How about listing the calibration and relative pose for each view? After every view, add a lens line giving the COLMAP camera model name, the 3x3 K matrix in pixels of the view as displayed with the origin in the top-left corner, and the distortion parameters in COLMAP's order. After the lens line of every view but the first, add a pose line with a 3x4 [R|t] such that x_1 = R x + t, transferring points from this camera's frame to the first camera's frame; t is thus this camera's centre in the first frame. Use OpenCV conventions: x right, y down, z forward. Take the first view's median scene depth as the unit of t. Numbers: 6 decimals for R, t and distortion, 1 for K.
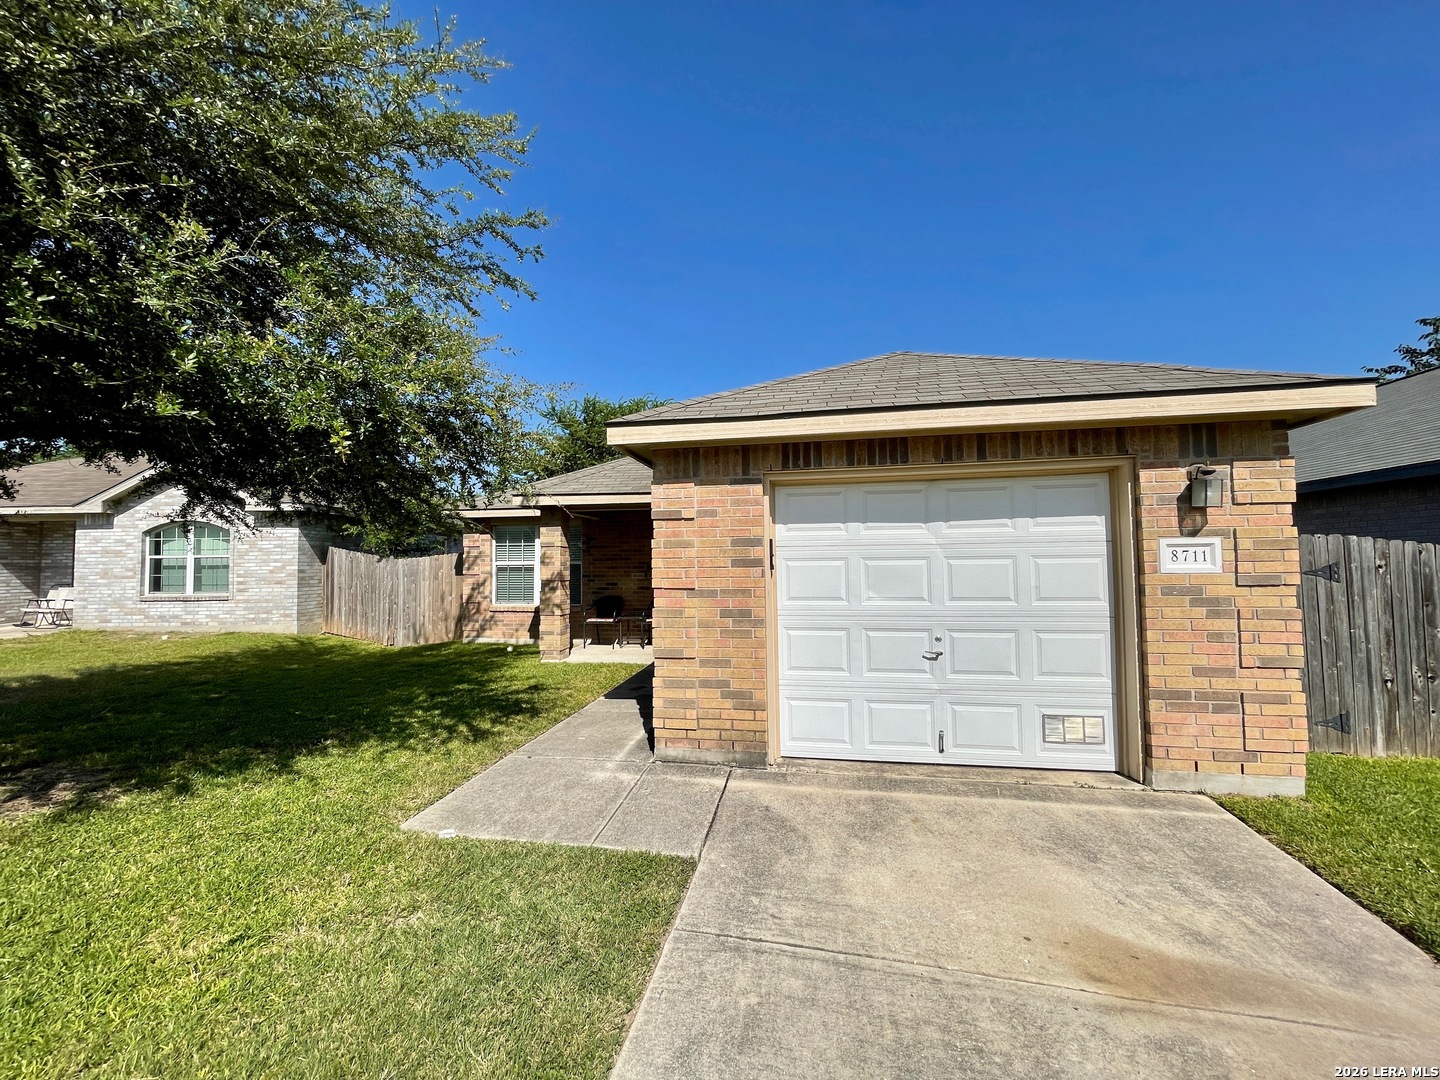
lens RADIAL K [[584.6, 0, 715.8], [0, 584.6, 537.6], [0, 0, 1]] dist [0.001538, -0.001143]
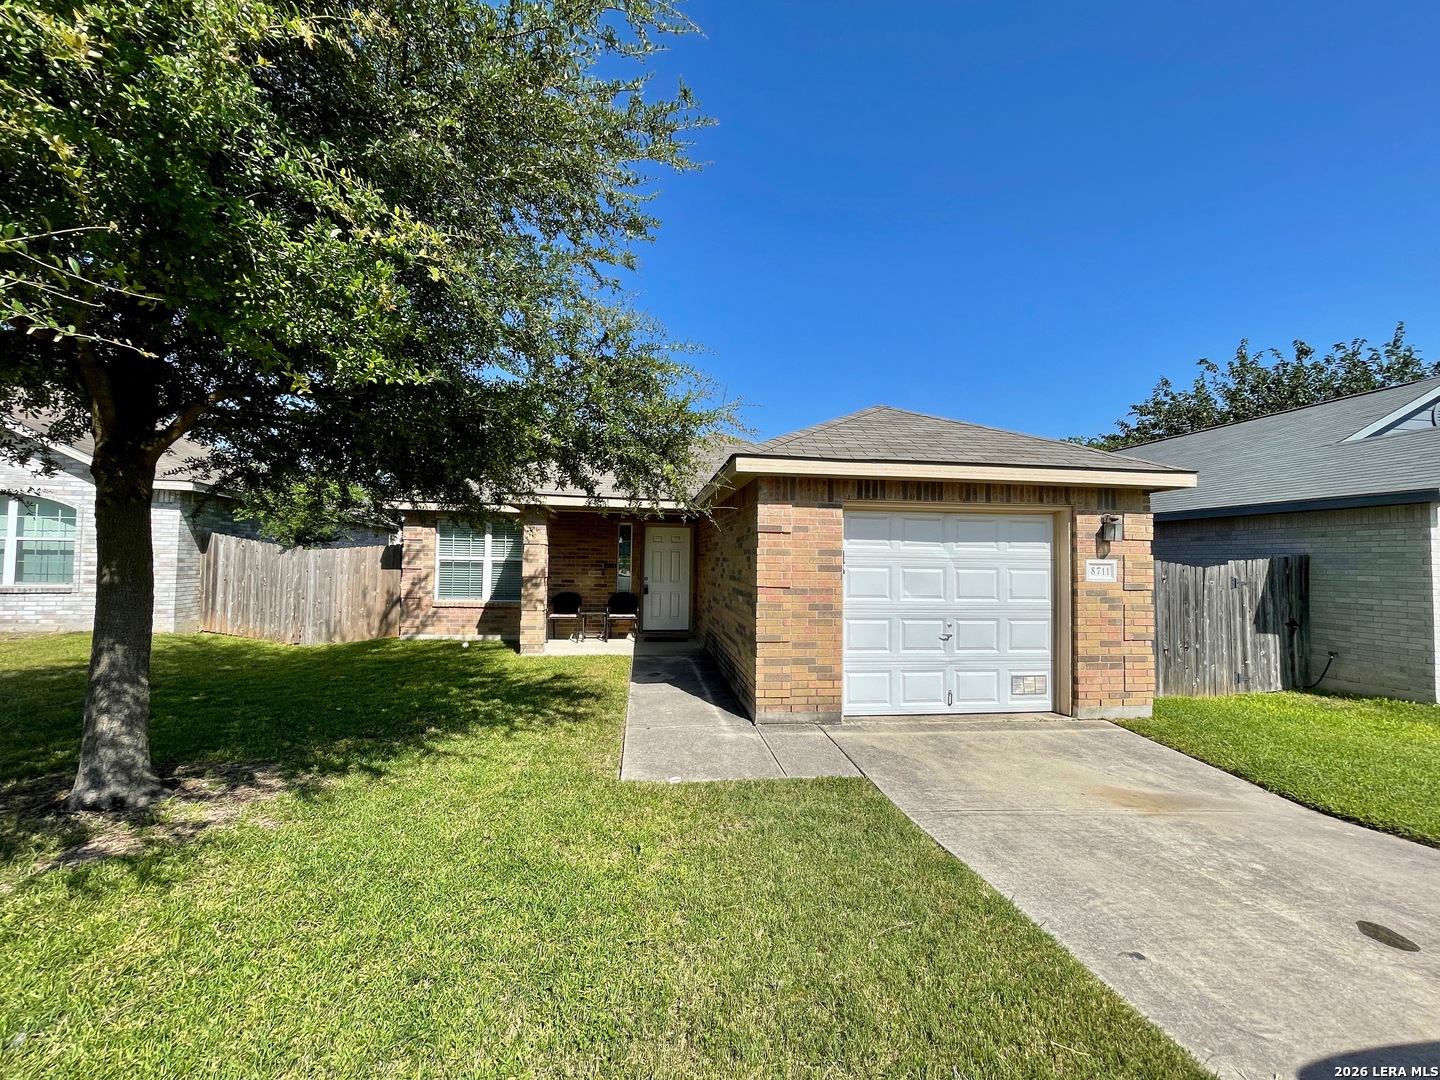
lens RADIAL K [[584.6, 0, 718.3], [0, 584.6, 537.3], [0, 0, 1]] dist [0.001538, -0.001143]
pose [[0.950916, 0.038933, 0.306991, -0.590938], [-0.039594, 0.999208, -0.004078, -0.011066], [-0.306907, -0.008277, 0.951704, -0.170281]]
